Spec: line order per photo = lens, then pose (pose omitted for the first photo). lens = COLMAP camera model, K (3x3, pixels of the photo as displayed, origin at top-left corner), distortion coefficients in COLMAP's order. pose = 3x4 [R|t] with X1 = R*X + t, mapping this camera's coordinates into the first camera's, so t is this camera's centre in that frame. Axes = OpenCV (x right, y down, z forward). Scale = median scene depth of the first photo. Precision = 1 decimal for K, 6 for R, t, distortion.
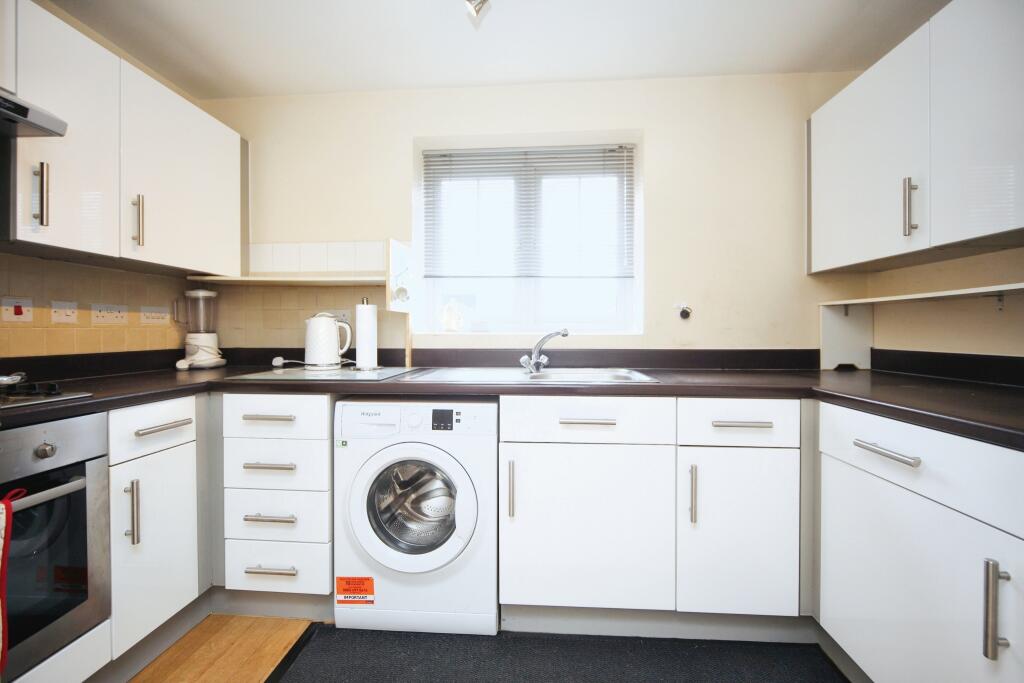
lens RADIAL K [[420.8, 0, 513.4], [0, 420.8, 329.9], [0, 0, 1]] dist [-0.008317, 0.000253]
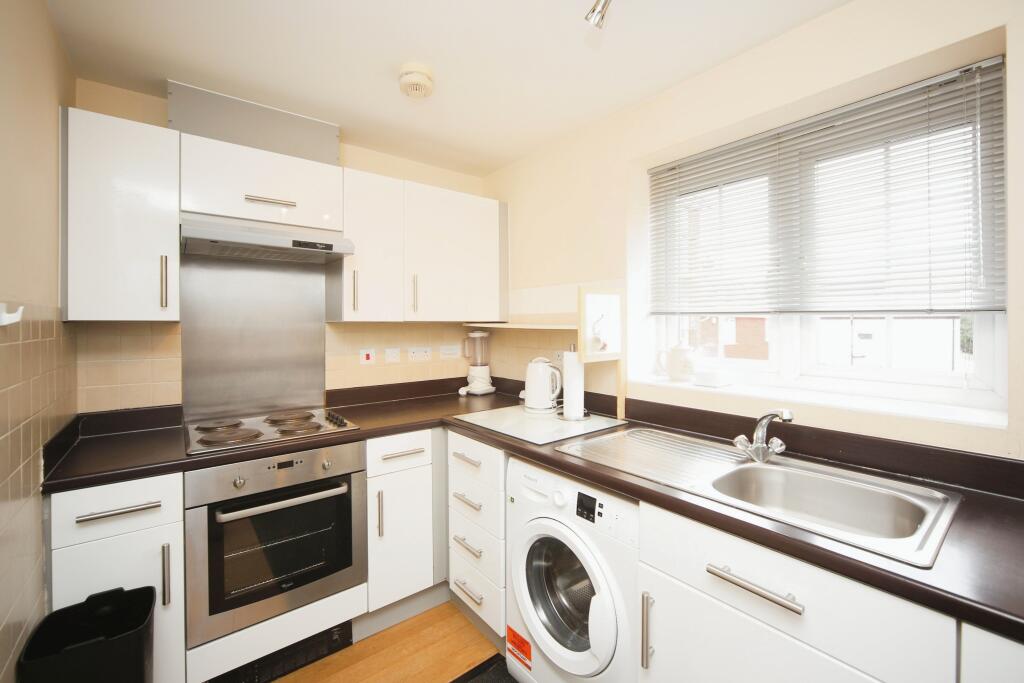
lens RADIAL K [[424.1, 0, 514.4], [0, 424.1, 324.3], [0, 0, 1]] dist [-0.006187, 0.000380]
pose [[0.681497, -0.003537, -0.731813, 0.299126], [0.005744, 0.999983, 0.000515, -0.132915], [0.731799, -0.004555, 0.681506, 0.239201]]
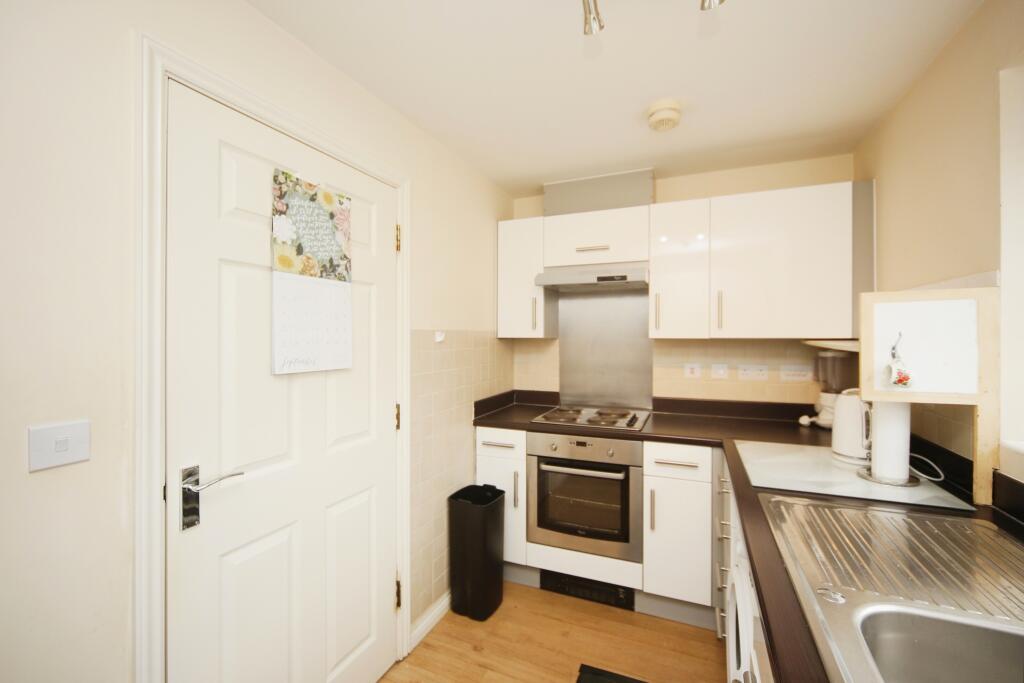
lens RADIAL K [[424.0, 0, 523.0], [0, 424.0, 336.3], [0, 0, 1]] dist [-0.001364, 0.000172]
pose [[-0.304346, 0.001704, -0.952560, 0.519515], [0.003032, 0.999995, 0.000820, -0.149917], [0.952557, -0.002639, -0.304350, 0.681251]]
